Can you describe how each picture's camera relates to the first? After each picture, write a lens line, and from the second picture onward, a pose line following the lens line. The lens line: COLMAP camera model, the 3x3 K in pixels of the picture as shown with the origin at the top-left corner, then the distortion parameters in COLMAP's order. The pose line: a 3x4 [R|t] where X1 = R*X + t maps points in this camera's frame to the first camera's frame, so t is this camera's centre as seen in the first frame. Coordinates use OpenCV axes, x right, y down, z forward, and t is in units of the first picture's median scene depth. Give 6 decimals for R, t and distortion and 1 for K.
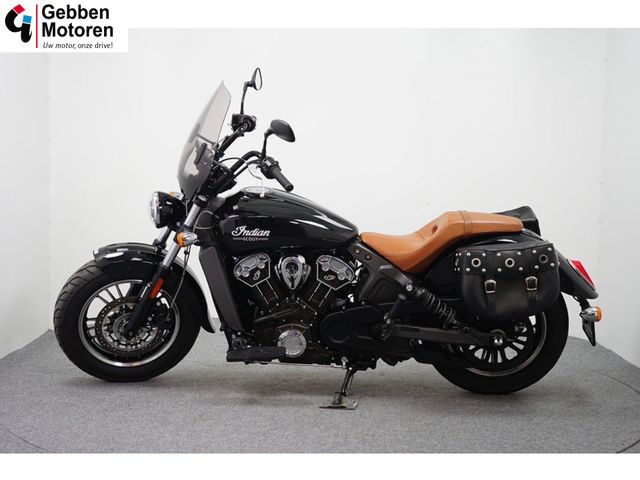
lens RADIAL K [[964.7, 0, 320.0], [0, 964.7, 240.0], [0, 0, 1]] dist [0.001910, 0.011787]
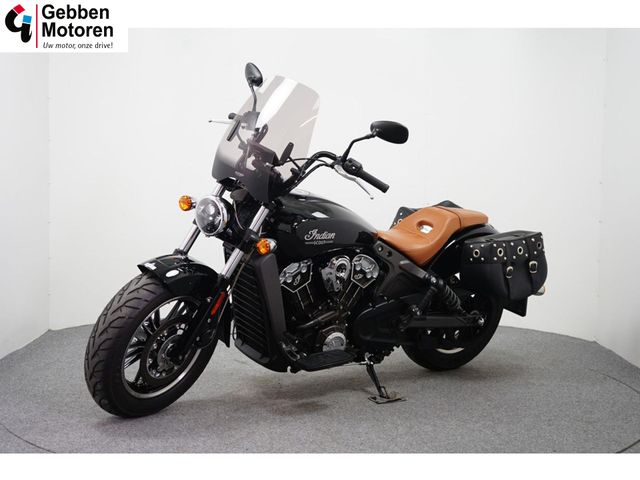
lens RADIAL K [[964.7, 0, 320.0], [0, 964.7, 240.0], [0, 0, 1]] dist [0.001910, 0.011787]
pose [[0.769110, -0.051306, 0.637054, -0.666427], [0.045749, 0.998635, 0.025193, -0.026833], [-0.637477, 0.009768, 0.770407, 0.245354]]
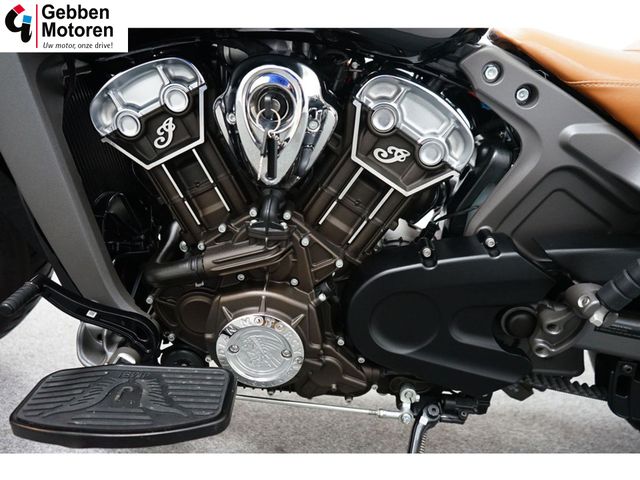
lens RADIAL K [[525.8, 0, 320.0], [0, 525.8, 240.0], [0, 0, 1]] dist [0.002590, 0.010119]
pose [[0.997451, 0.064570, 0.030376, -0.016785], [-0.067934, 0.989537, 0.127287, 0.046356], [-0.021839, -0.129026, 0.991401, 0.828138]]
